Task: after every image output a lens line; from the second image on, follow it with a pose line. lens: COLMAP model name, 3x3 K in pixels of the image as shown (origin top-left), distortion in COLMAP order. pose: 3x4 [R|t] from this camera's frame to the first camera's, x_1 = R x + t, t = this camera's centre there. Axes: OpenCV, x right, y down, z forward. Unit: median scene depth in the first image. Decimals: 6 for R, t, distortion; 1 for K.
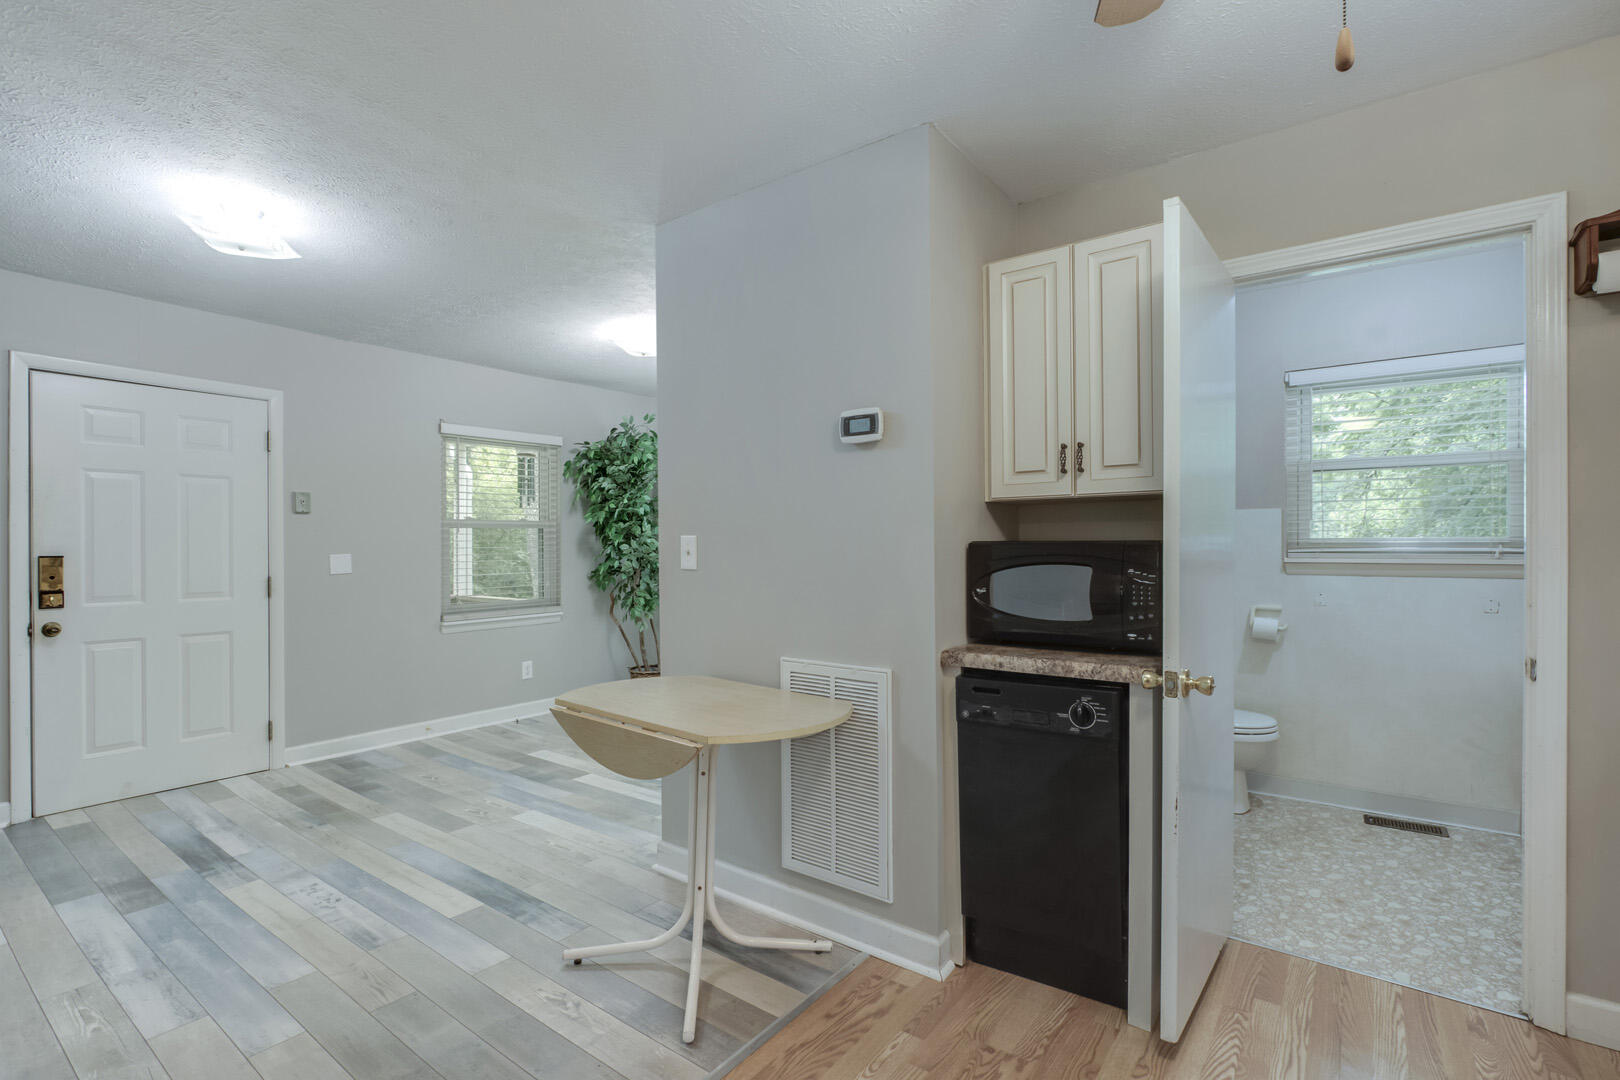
lens RADIAL K [[754.9, 0, 816.0], [0, 754.9, 547.3], [0, 0, 1]] dist [-0.006292, 0.000952]
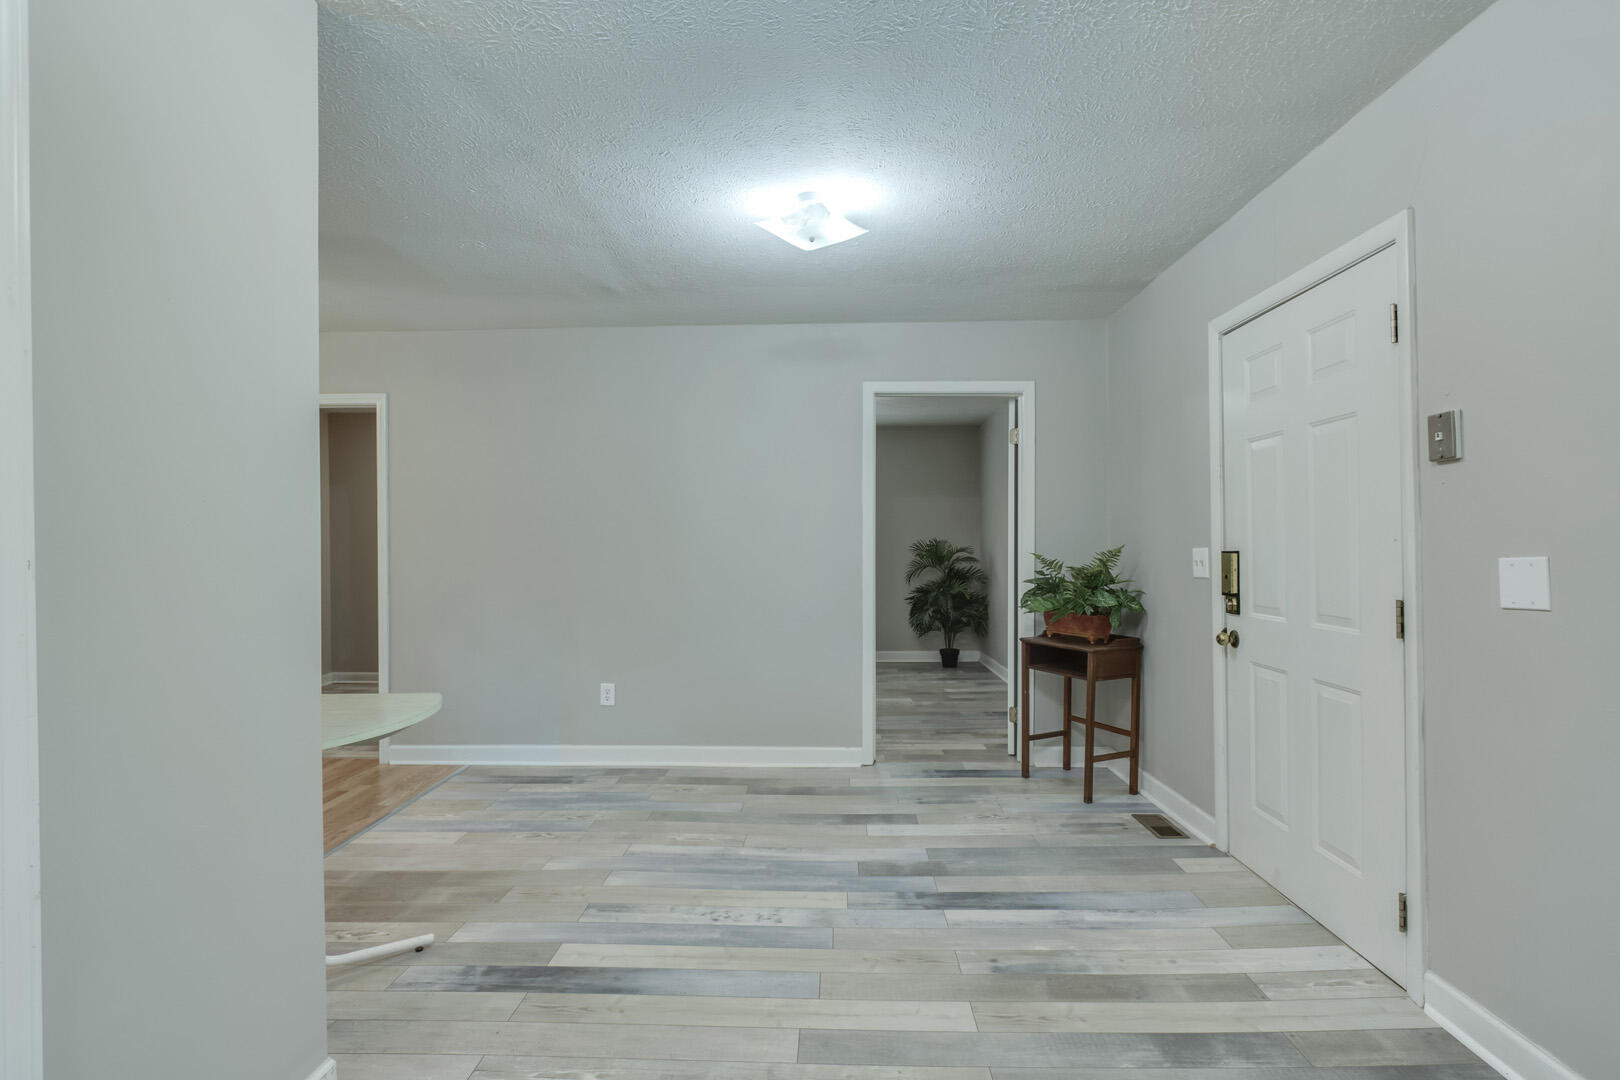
lens RADIAL K [[754.9, 0, 816.0], [0, 754.9, 547.3], [0, 0, 1]] dist [-0.006292, 0.000952]
pose [[-0.822115, 0.009491, -0.569243, -0.138997], [0.008158, 0.999955, 0.004890, -0.000271], [0.569263, -0.000624, -0.822155, 1.243047]]
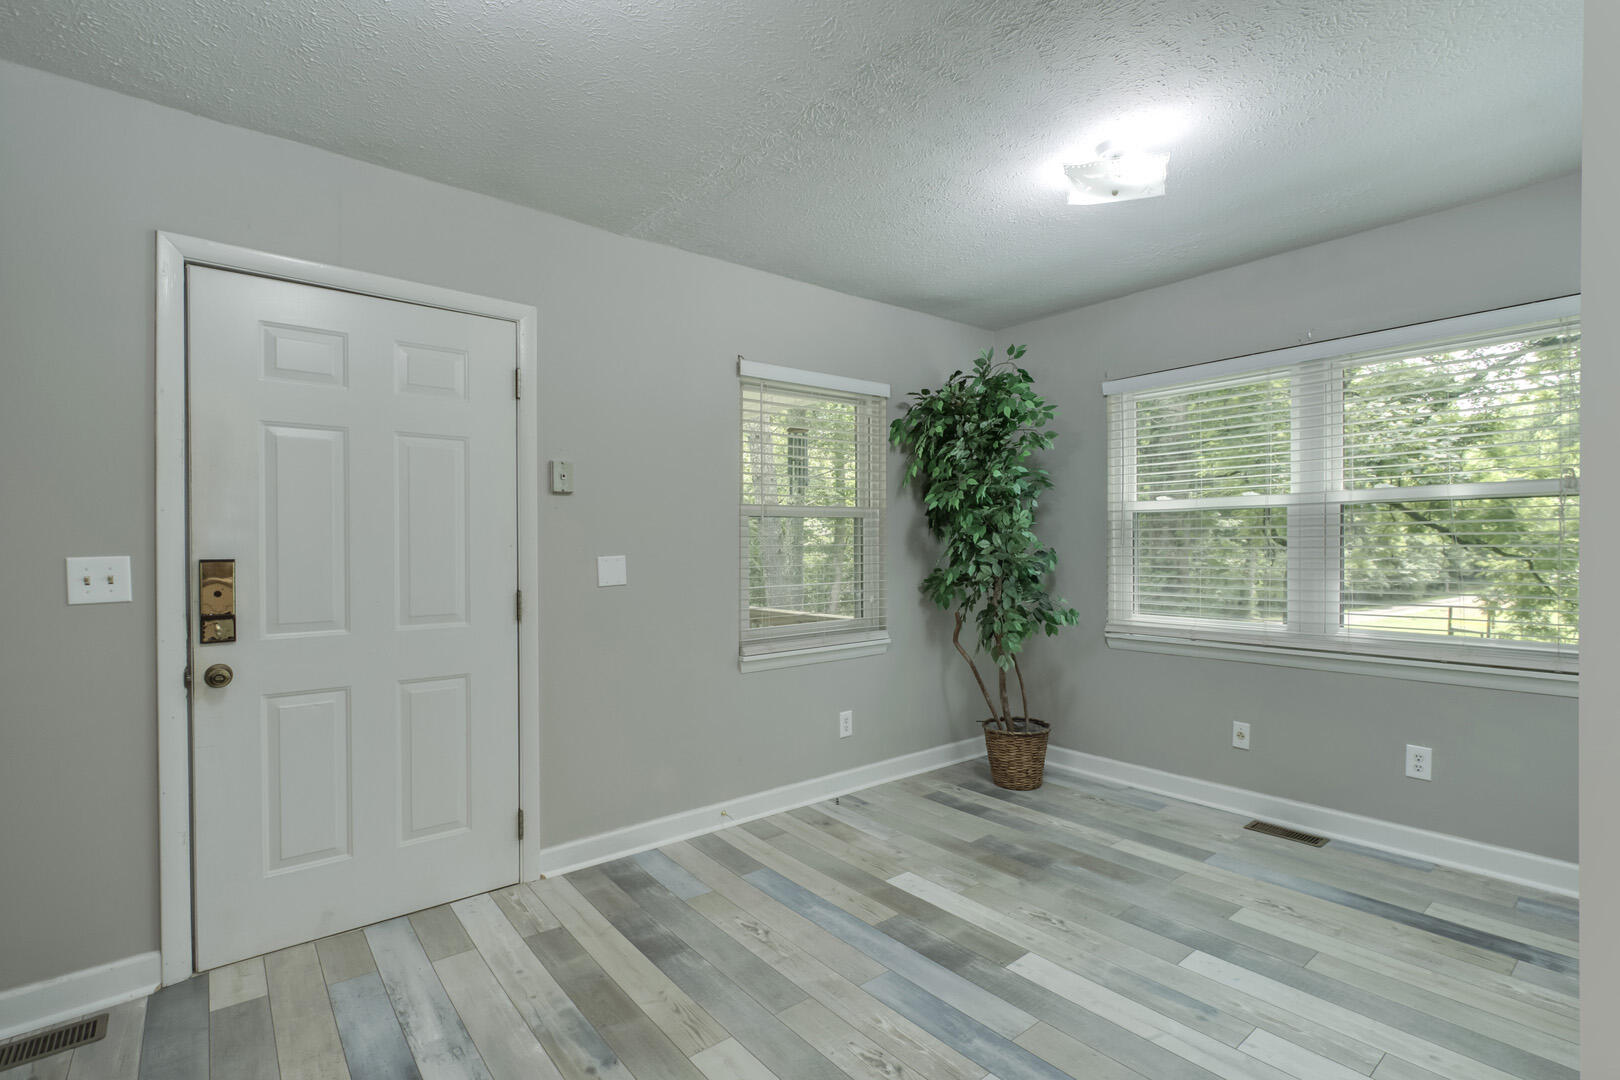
lens RADIAL K [[754.9, 0, 816.0], [0, 754.9, 547.3], [0, 0, 1]] dist [-0.006292, 0.000952]
pose [[0.969812, -0.002731, -0.243837, -0.328957], [0.002719, 0.999996, -0.000384, 0.002637], [0.243837, -0.000291, 0.969816, 0.444866]]
